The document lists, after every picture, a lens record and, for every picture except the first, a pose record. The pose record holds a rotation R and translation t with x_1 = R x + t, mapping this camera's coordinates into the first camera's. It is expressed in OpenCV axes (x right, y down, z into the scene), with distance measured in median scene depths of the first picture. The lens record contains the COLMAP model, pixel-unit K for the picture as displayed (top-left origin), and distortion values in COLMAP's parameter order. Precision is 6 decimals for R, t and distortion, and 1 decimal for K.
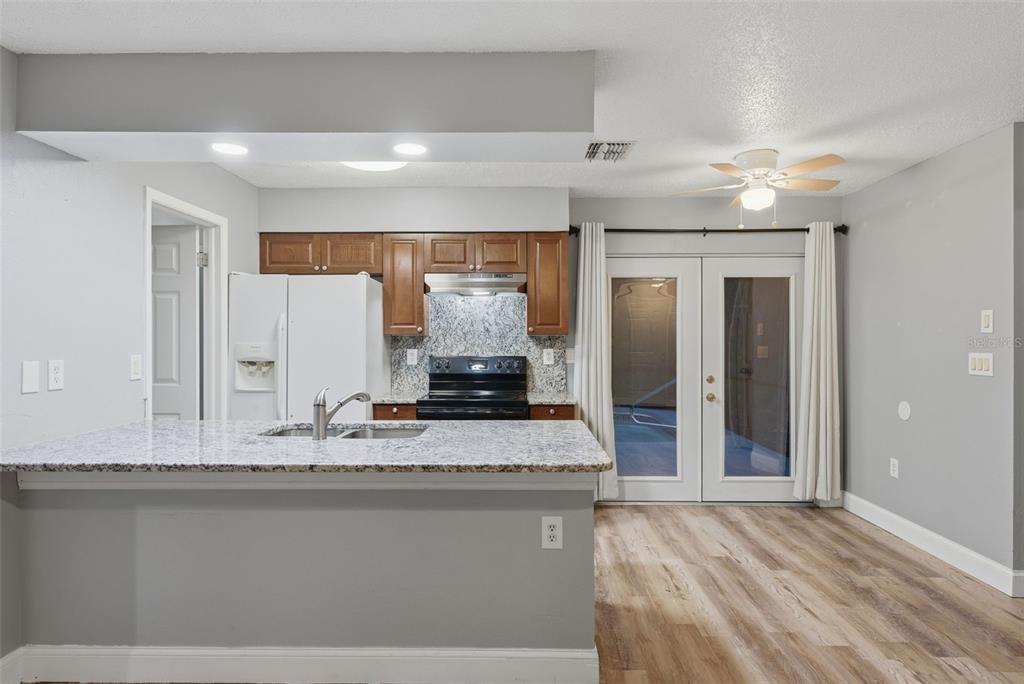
lens RADIAL K [[580.0, 0, 512.0], [0, 580.0, 342.0], [0, 0, 1]] dist [-0.001609, -0.000308]
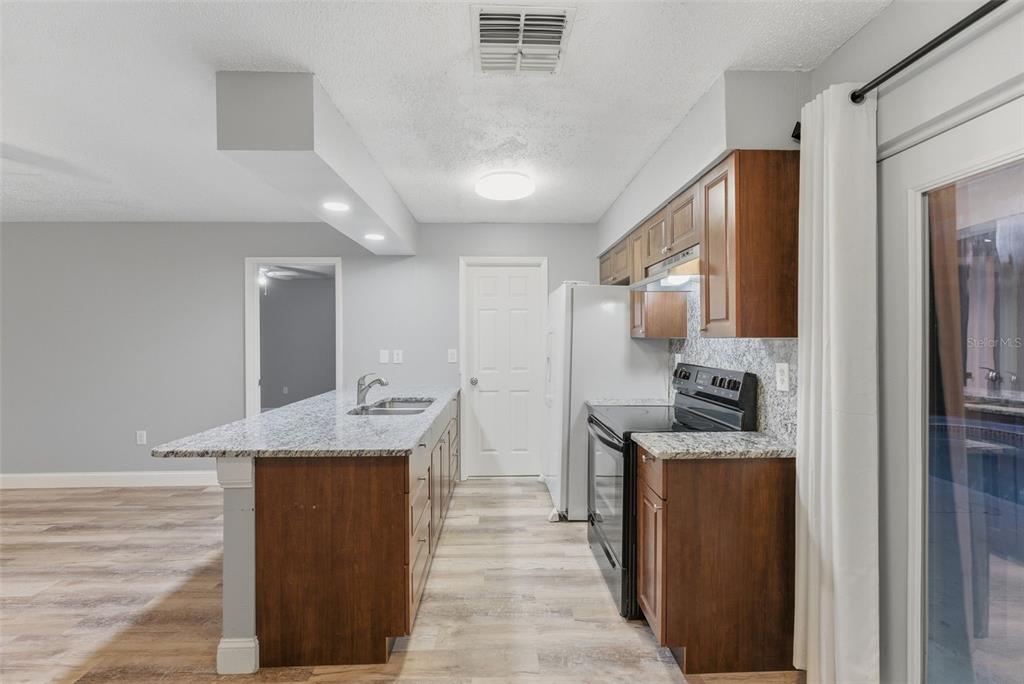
lens RADIAL K [[420.0, 0, 513.7], [0, 420.0, 337.5], [0, 0, 1]] dist [-0.003277, 0.000063]
pose [[0.050974, -0.000308, -0.998700, 0.450395], [-0.007508, 0.999972, -0.000692, -0.010157], [0.998672, 0.007534, 0.050970, 0.721973]]
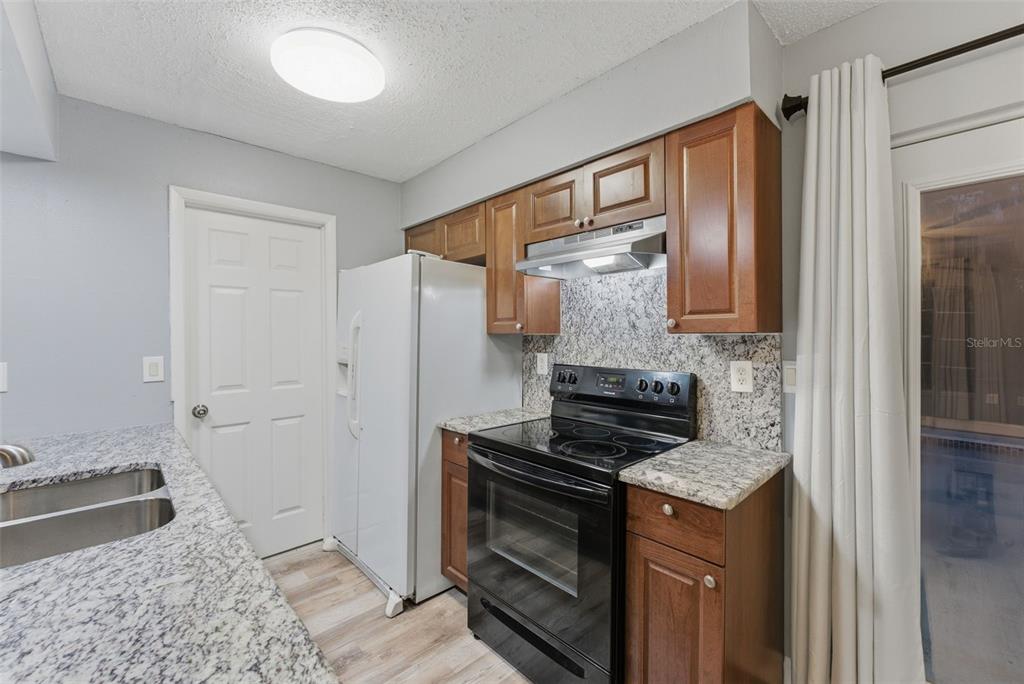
lens RADIAL K [[418.0, 0, 512.8], [0, 418.0, 334.4], [0, 0, 1]] dist [-0.003252, -0.000263]
pose [[0.698595, -0.002745, -0.715512, 0.183848], [-0.003557, 0.999967, -0.007309, -0.007789], [0.715508, 0.007651, 0.698562, 0.603537]]
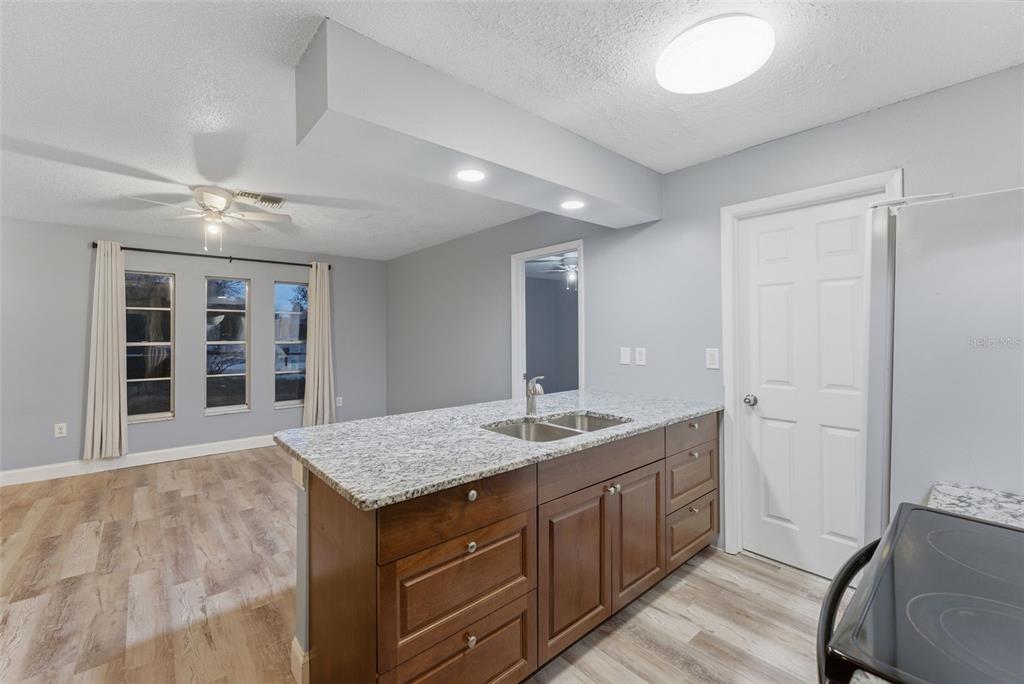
lens RADIAL K [[424.7, 0, 513.2], [0, 424.7, 329.0], [0, 0, 1]] dist [-0.002885, -0.000384]
pose [[-0.738842, -0.005374, -0.673857, 0.178239], [-0.002615, 0.999984, -0.005107, -0.009148], [0.673874, -0.002011, -0.738844, 0.886240]]
